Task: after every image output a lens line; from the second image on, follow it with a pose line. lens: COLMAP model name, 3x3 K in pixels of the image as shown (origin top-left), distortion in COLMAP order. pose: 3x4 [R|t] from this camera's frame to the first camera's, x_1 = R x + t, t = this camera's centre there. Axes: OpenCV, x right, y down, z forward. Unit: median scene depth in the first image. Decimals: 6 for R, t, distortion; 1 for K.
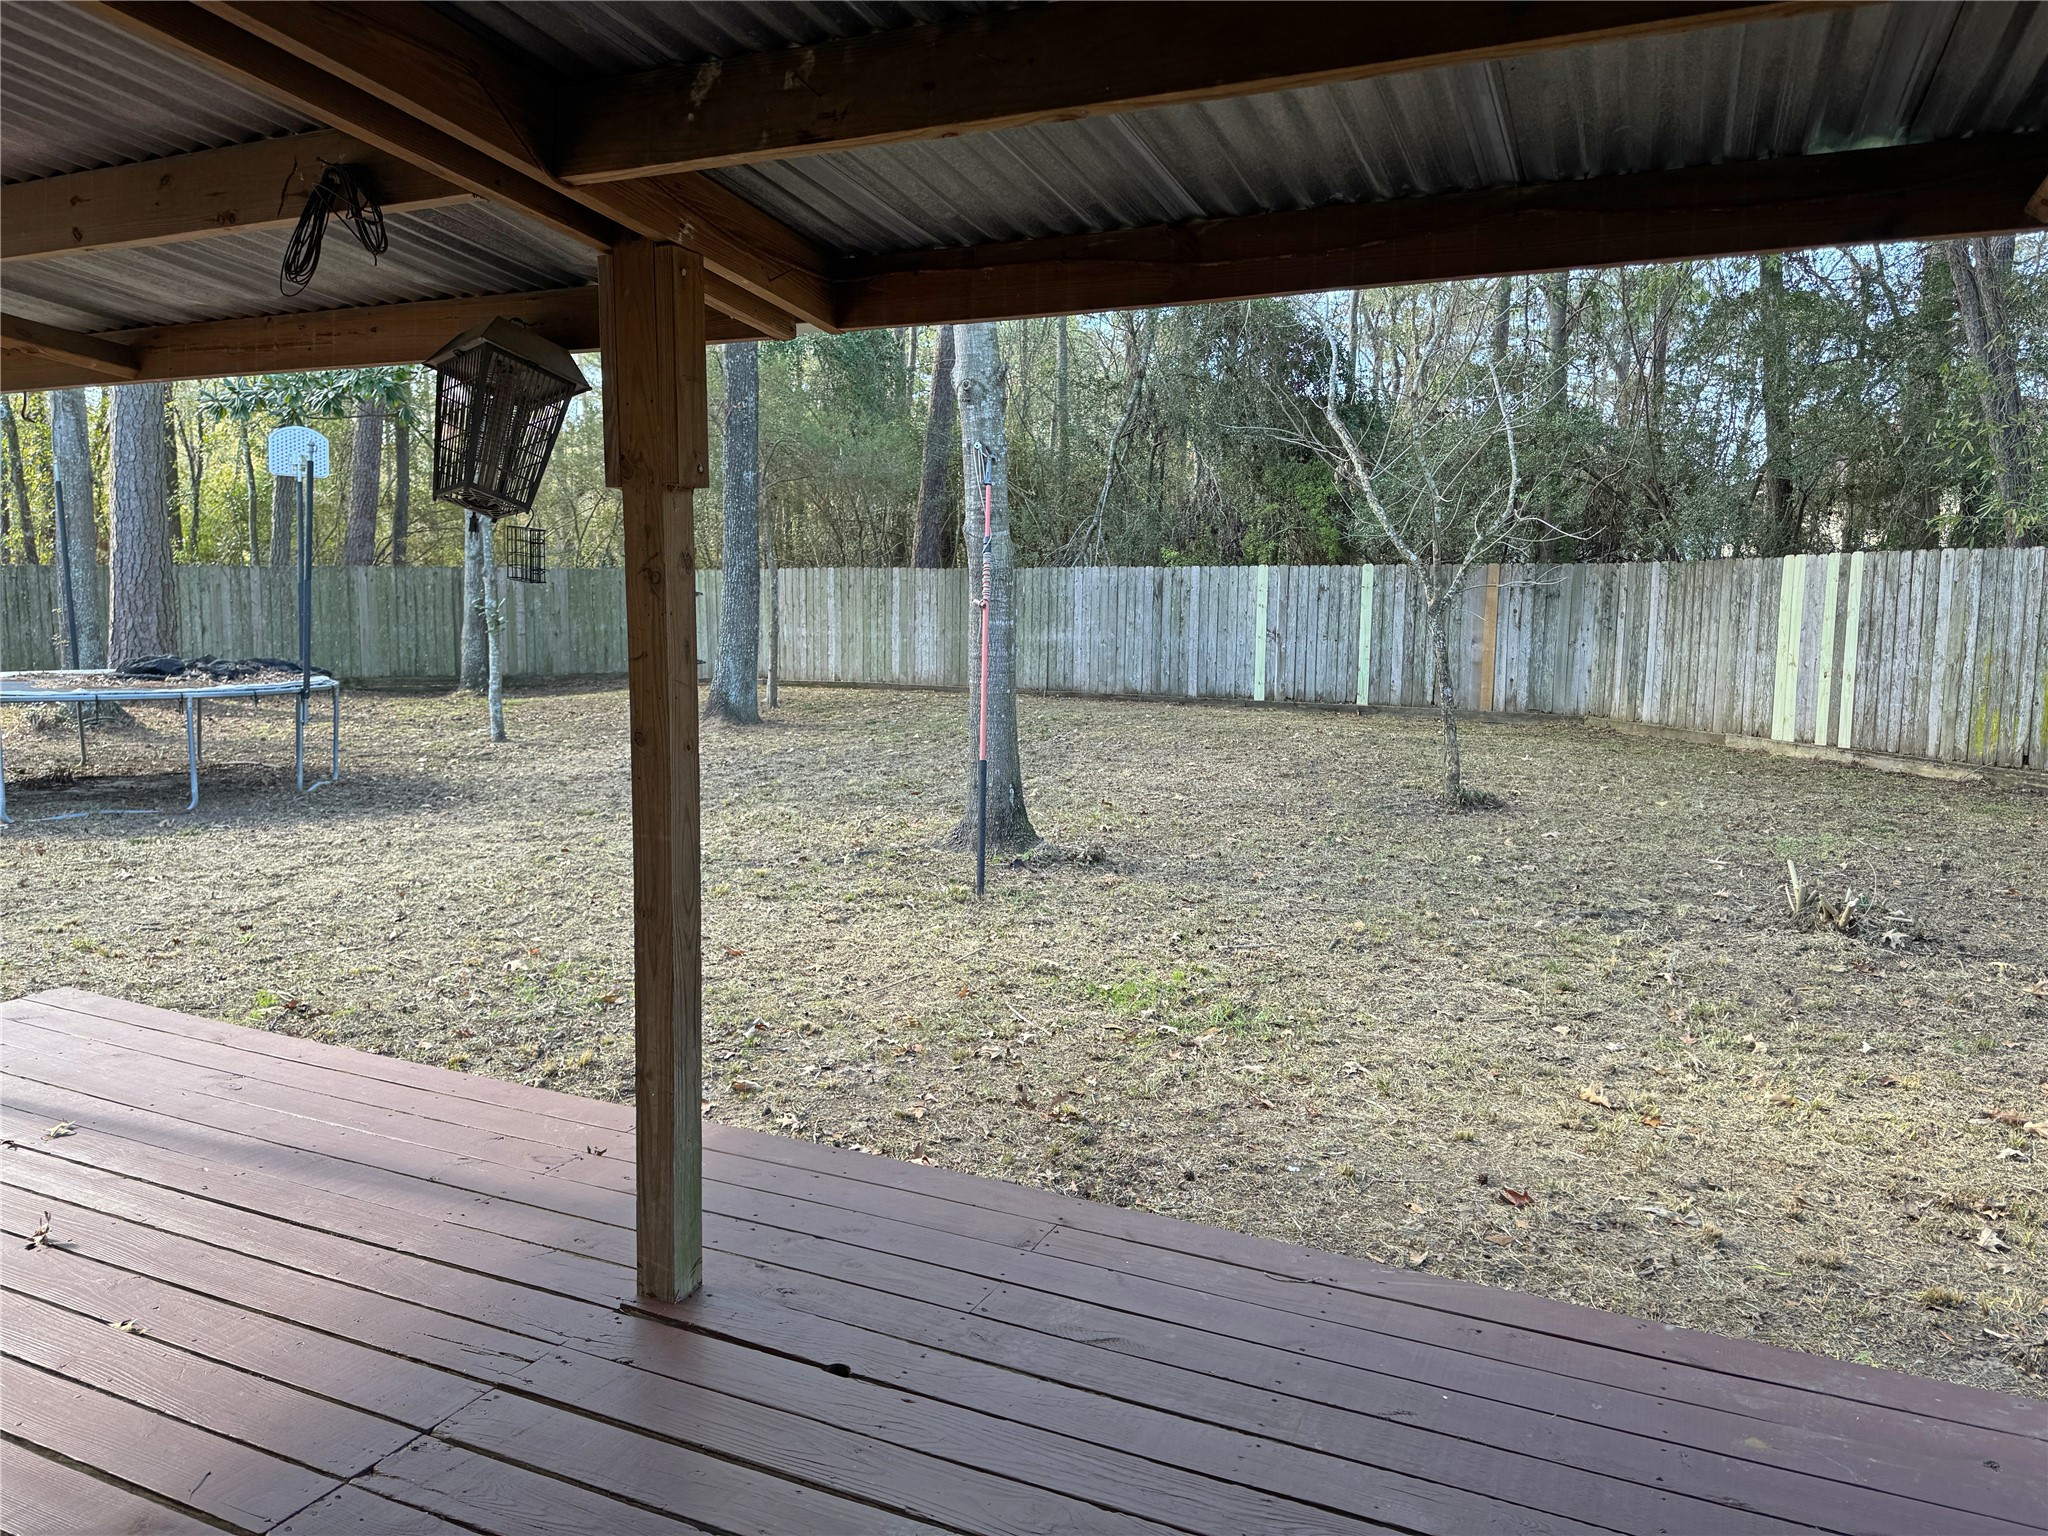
lens RADIAL K [[1477.0, 0, 1021.5], [0, 1477.0, 772.2], [0, 0, 1]] dist [0.047058, -0.049544]
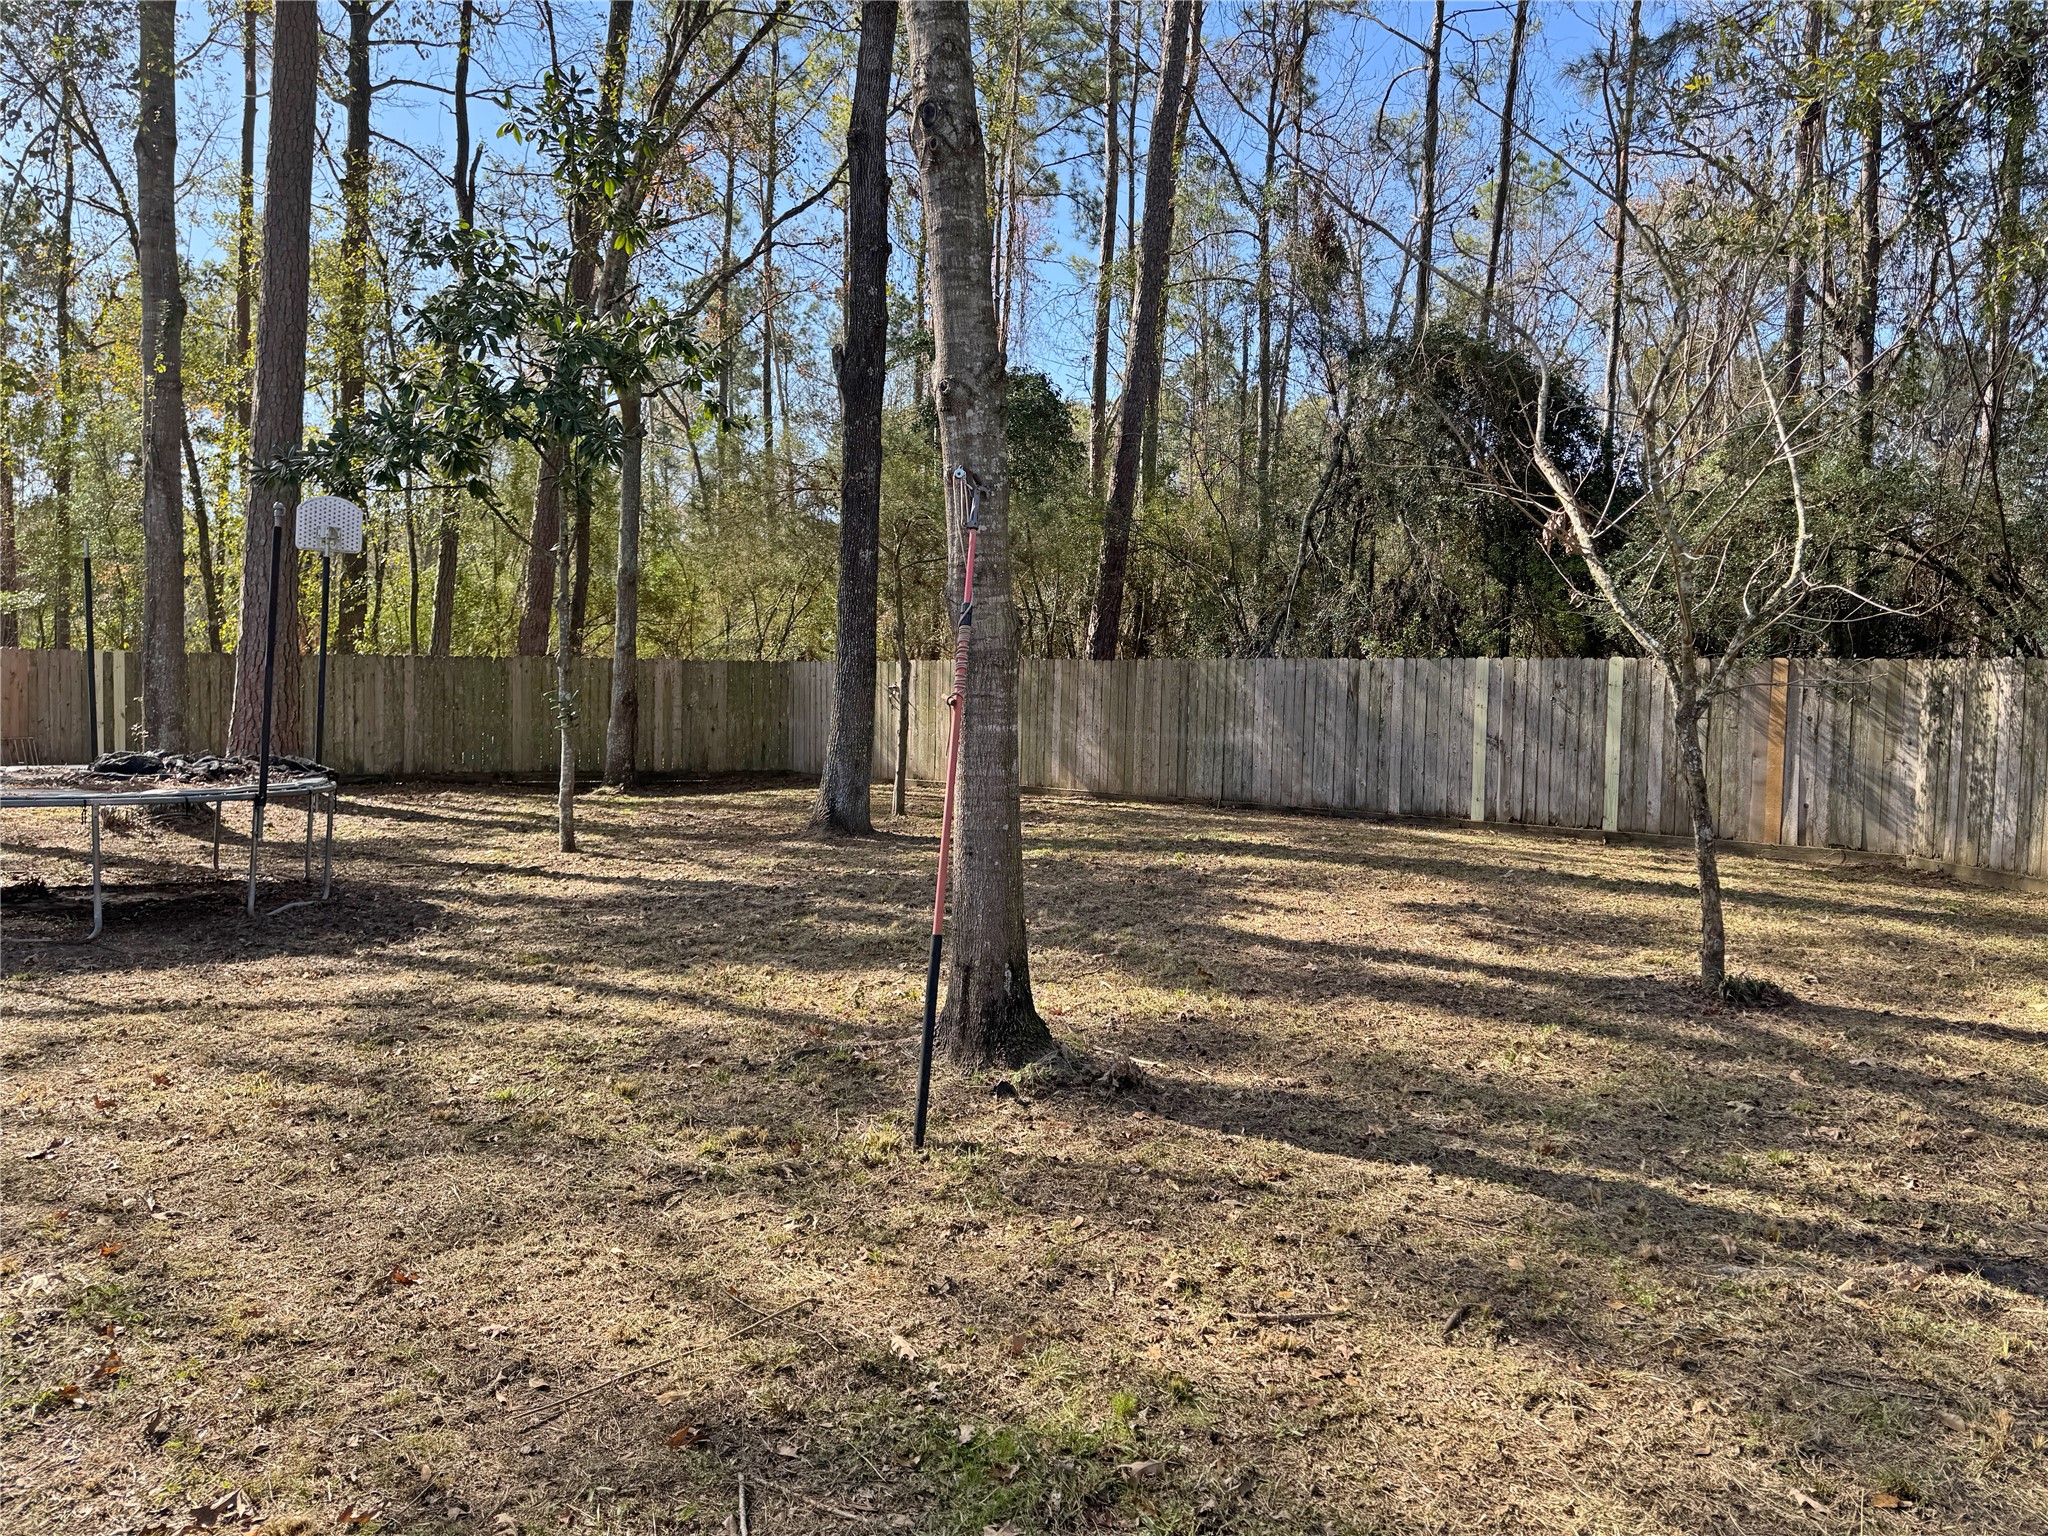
lens RADIAL K [[1477.0, 0, 1021.5], [0, 1477.0, 772.2], [0, 0, 1]] dist [0.047058, -0.049544]
pose [[0.985819, 0.018138, -0.166831, 0.051252], [-0.028822, 0.997670, -0.061843, -0.017921], [0.165320, 0.065774, 0.984044, 0.149414]]
